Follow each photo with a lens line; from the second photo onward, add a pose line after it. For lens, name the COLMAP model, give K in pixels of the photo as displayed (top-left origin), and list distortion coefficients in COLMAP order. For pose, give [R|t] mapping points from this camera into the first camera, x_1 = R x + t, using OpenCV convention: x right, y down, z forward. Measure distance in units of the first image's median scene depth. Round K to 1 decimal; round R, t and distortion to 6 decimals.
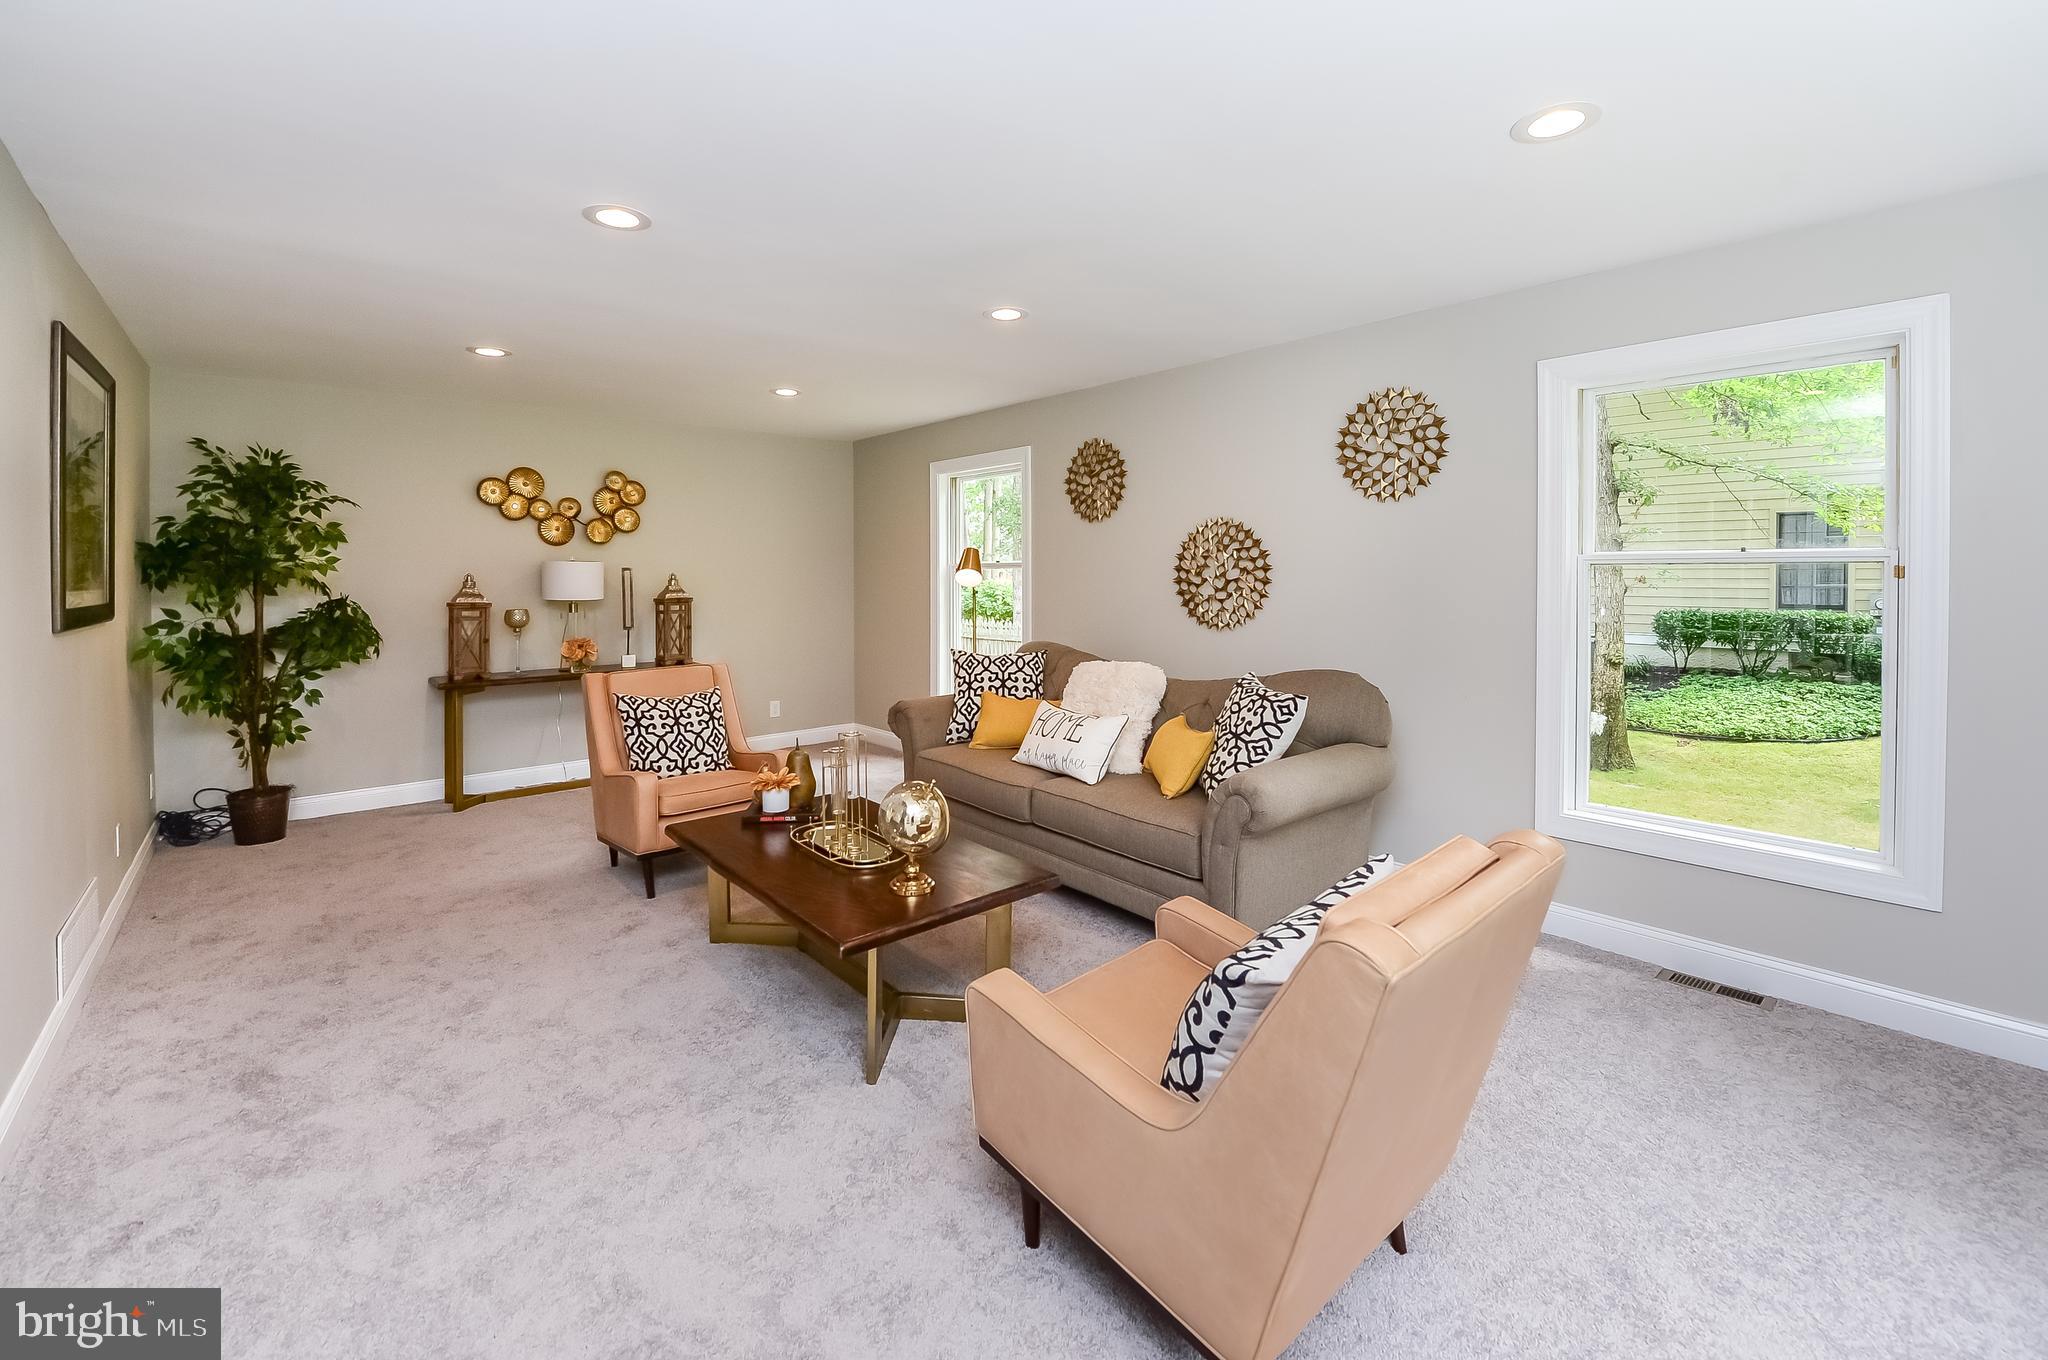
lens RADIAL K [[855.3, 0, 1020.0], [0, 855.3, 617.0], [0, 0, 1]] dist [0.000243, -0.000064]
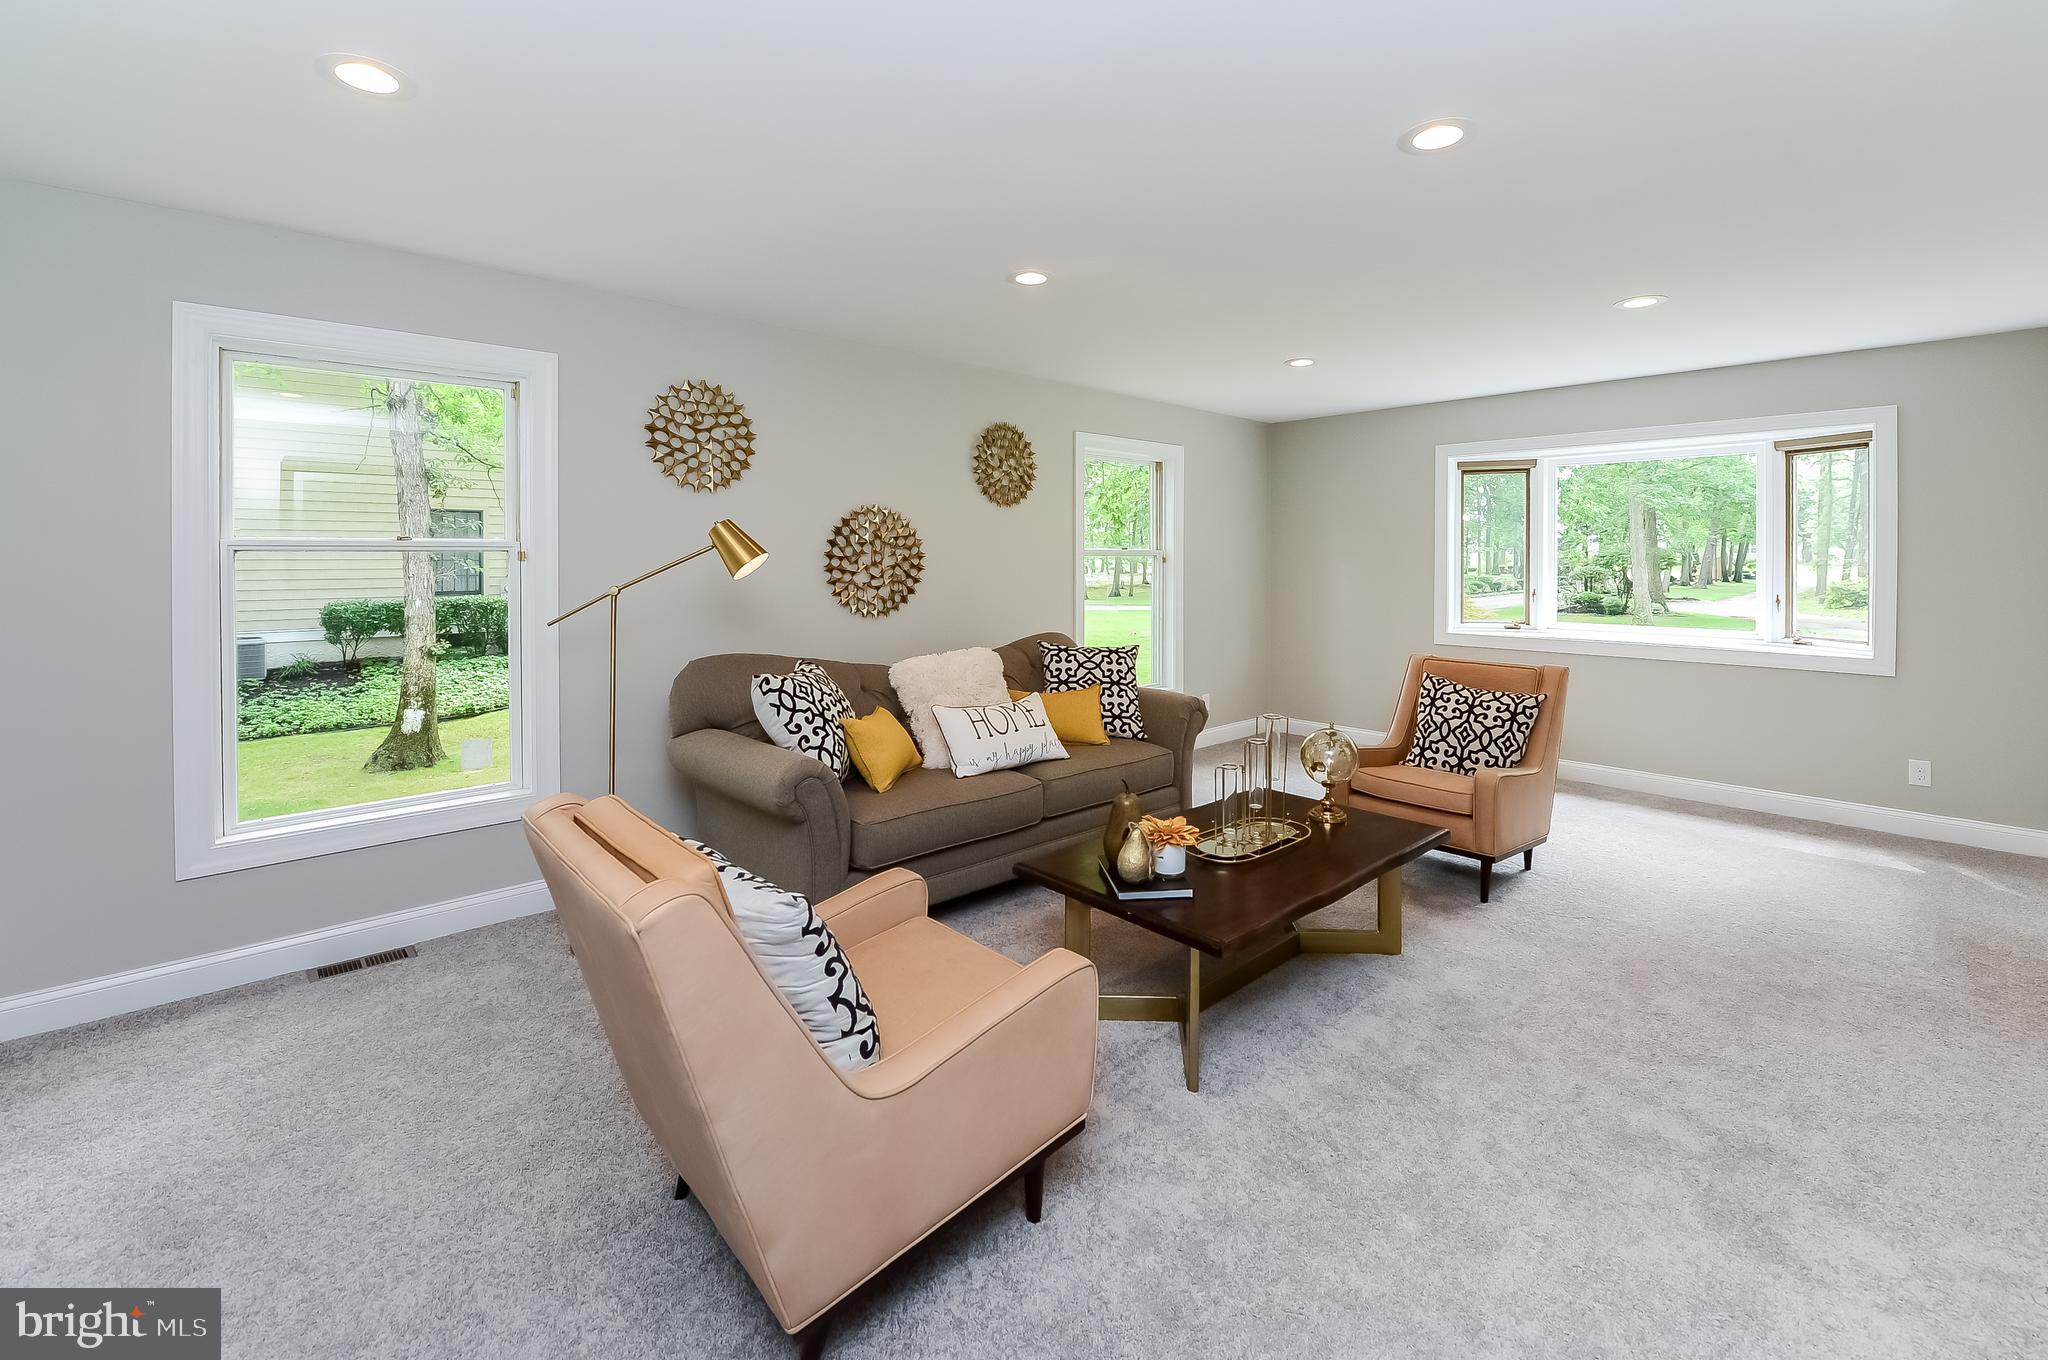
lens RADIAL K [[843.4, 0, 1026.4], [0, 843.4, 656.5], [0, 0, 1]] dist [-0.021634, -0.000245]
pose [[-0.003242, -0.111890, 0.993715, -0.667008], [0.053513, 0.992277, 0.111903, -0.035835], [-0.998562, 0.053540, 0.002771, 0.727387]]
